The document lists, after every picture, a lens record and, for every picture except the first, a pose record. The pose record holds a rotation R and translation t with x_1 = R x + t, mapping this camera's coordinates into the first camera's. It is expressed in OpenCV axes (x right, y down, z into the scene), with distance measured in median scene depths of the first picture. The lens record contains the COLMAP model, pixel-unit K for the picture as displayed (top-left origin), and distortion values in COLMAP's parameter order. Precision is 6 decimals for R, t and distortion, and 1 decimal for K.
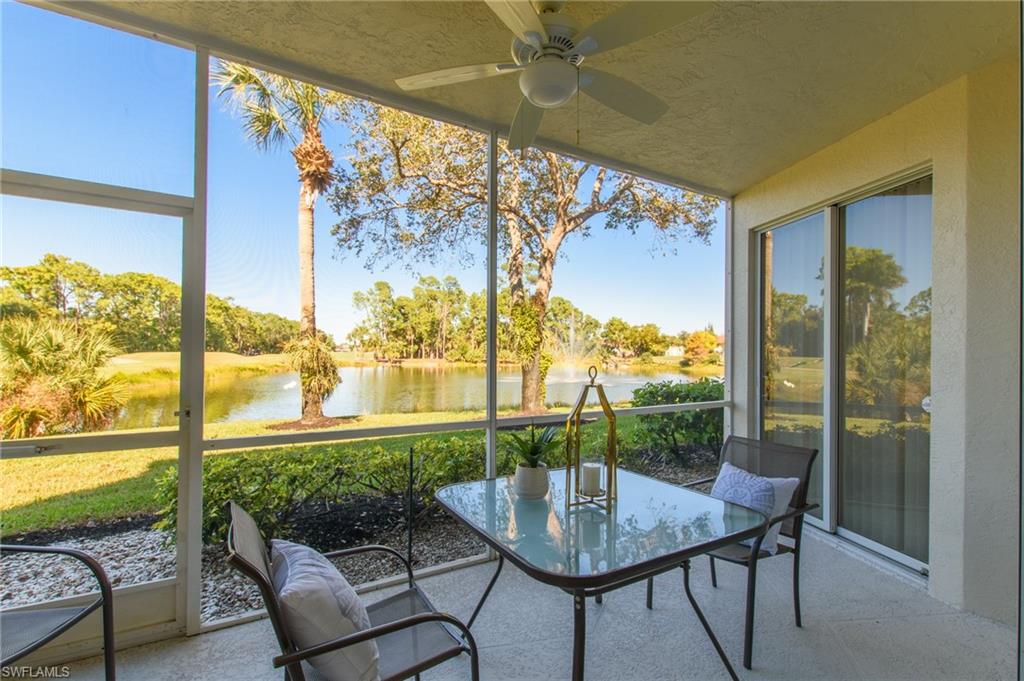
lens RADIAL K [[454.6, 0, 512.3], [0, 454.6, 348.8], [0, 0, 1]] dist [-0.008325, -0.000381]
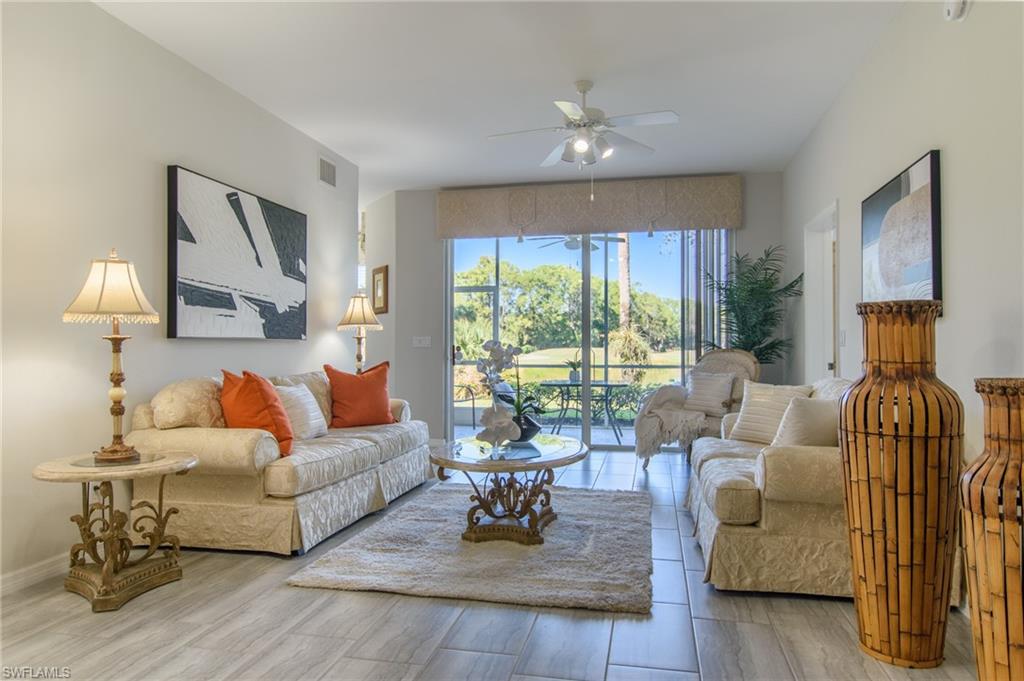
lens RADIAL K [[668.4, 0, 512.1], [0, 668.4, 339.0], [0, 0, 1]] dist [0.000977, 0.000125]
pose [[0.723060, -0.017318, -0.690568, 0.904292], [0.012511, 0.999850, -0.011975, 0.030997], [0.690672, 0.000018, 0.723168, -0.788569]]
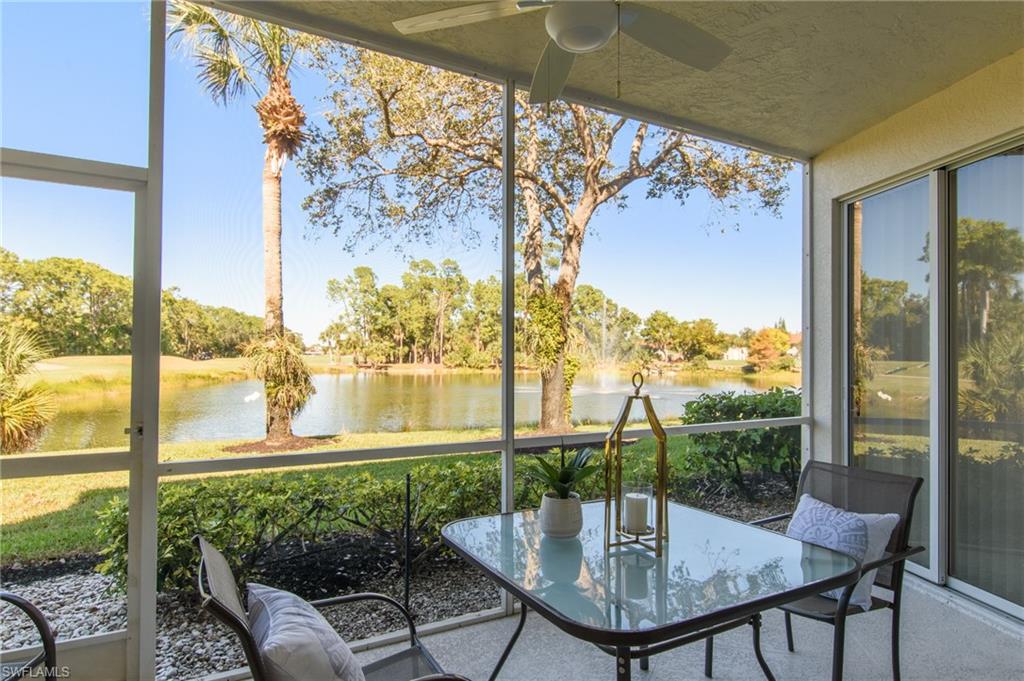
lens RADIAL K [[576.8, 0, 510.5], [0, 576.8, 347.9], [0, 0, 1]] dist [-0.009819, -0.003543]
pose [[0.999587, -0.001827, -0.028675, -0.005618], [0.001670, 0.999983, -0.005518, -0.000194], [0.028685, 0.005468, 0.999574, -0.007979]]
